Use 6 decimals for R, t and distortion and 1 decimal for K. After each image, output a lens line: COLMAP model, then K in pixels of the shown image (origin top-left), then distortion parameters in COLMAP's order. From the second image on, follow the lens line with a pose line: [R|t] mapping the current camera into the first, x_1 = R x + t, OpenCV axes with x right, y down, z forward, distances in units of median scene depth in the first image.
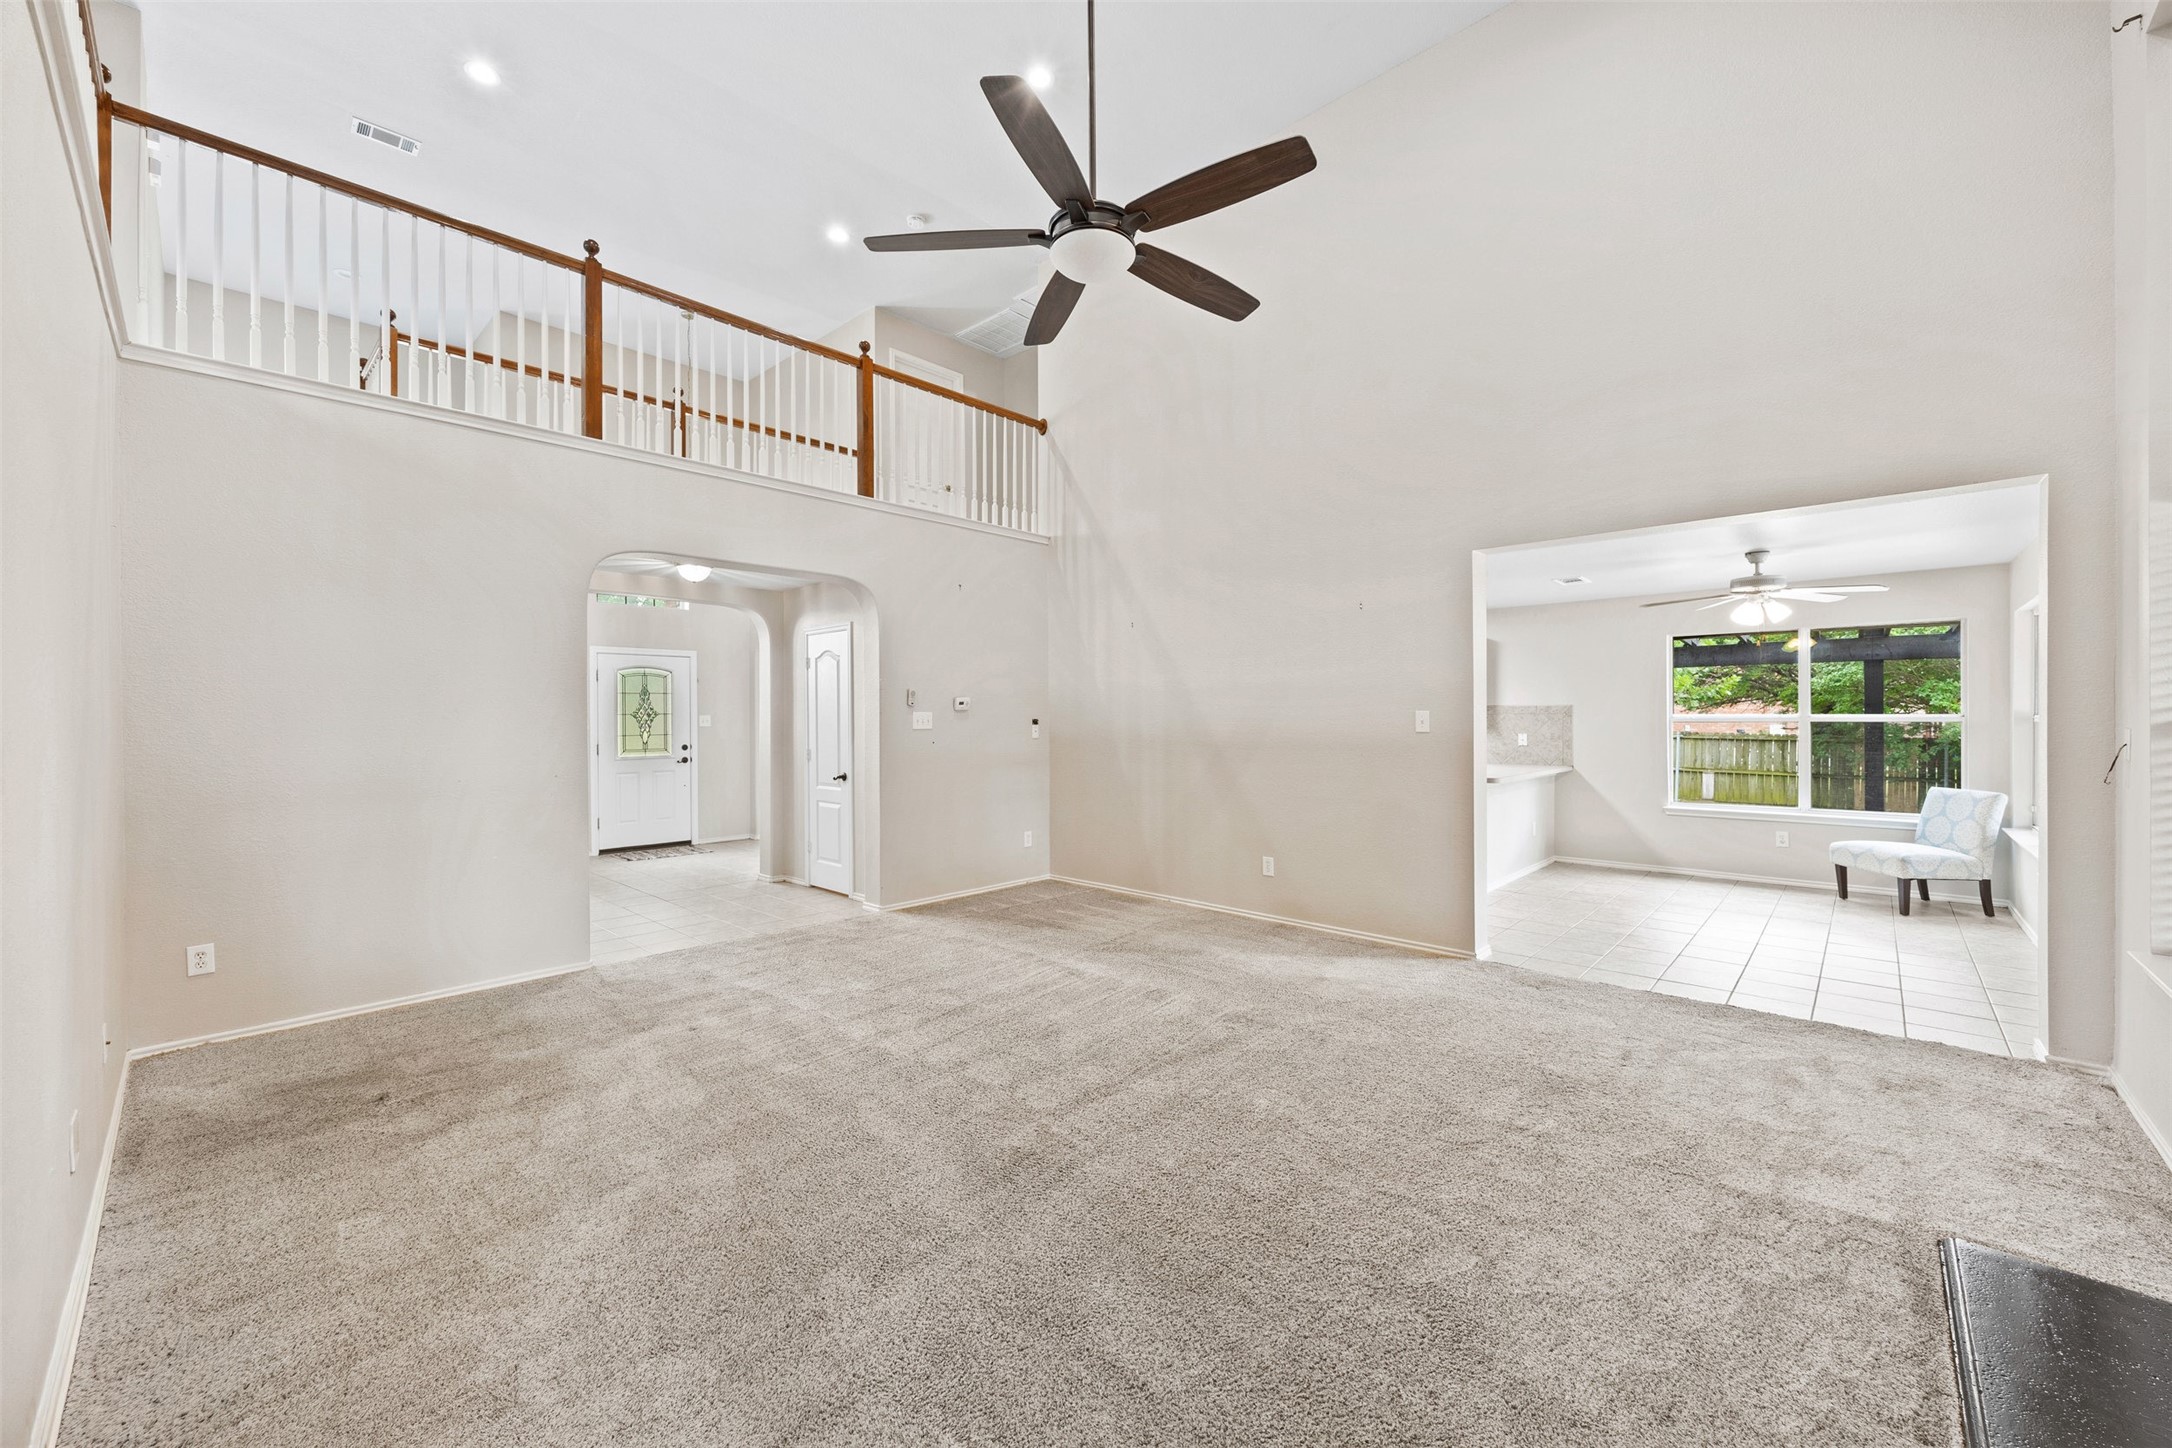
lens RADIAL K [[842.1, 0, 1081.4], [0, 842.1, 718.6], [0, 0, 1]] dist [-0.005839, 0.000910]
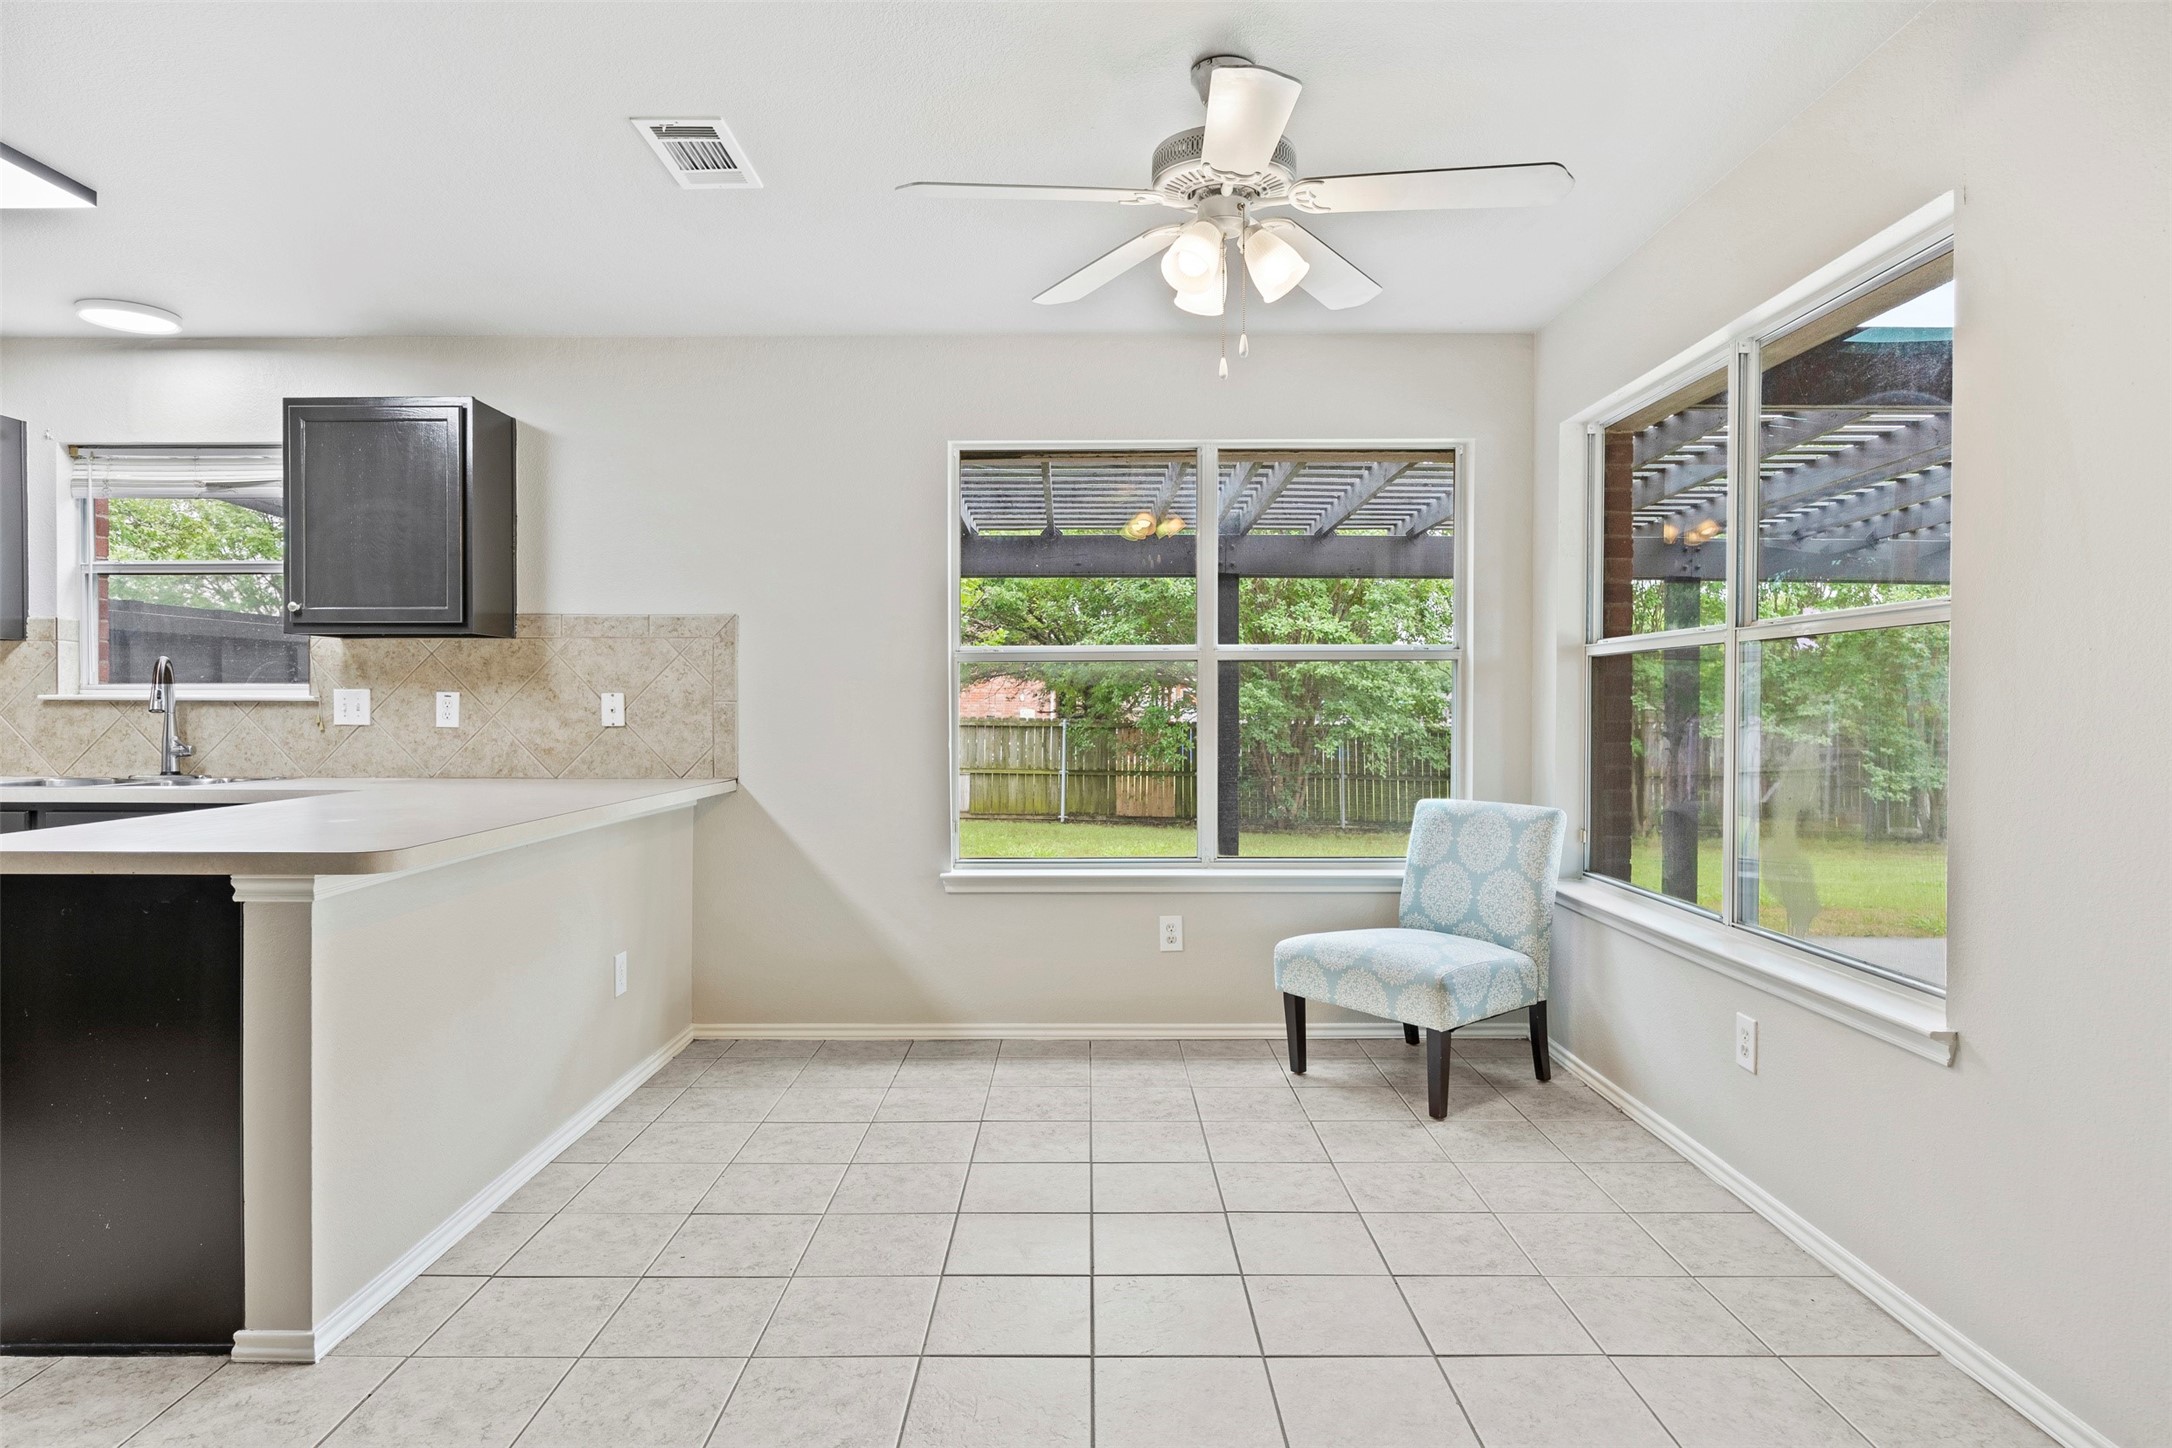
lens RADIAL K [[1215.4, 0, 1085.8], [0, 1215.4, 714.2], [0, 0, 1]] dist [-0.003840, 0.000068]
pose [[0.727569, -0.002771, 0.686029, 0.340031], [-0.000777, 0.999988, 0.004864, 0.025810], [-0.686034, -0.004072, 0.727558, 0.520900]]
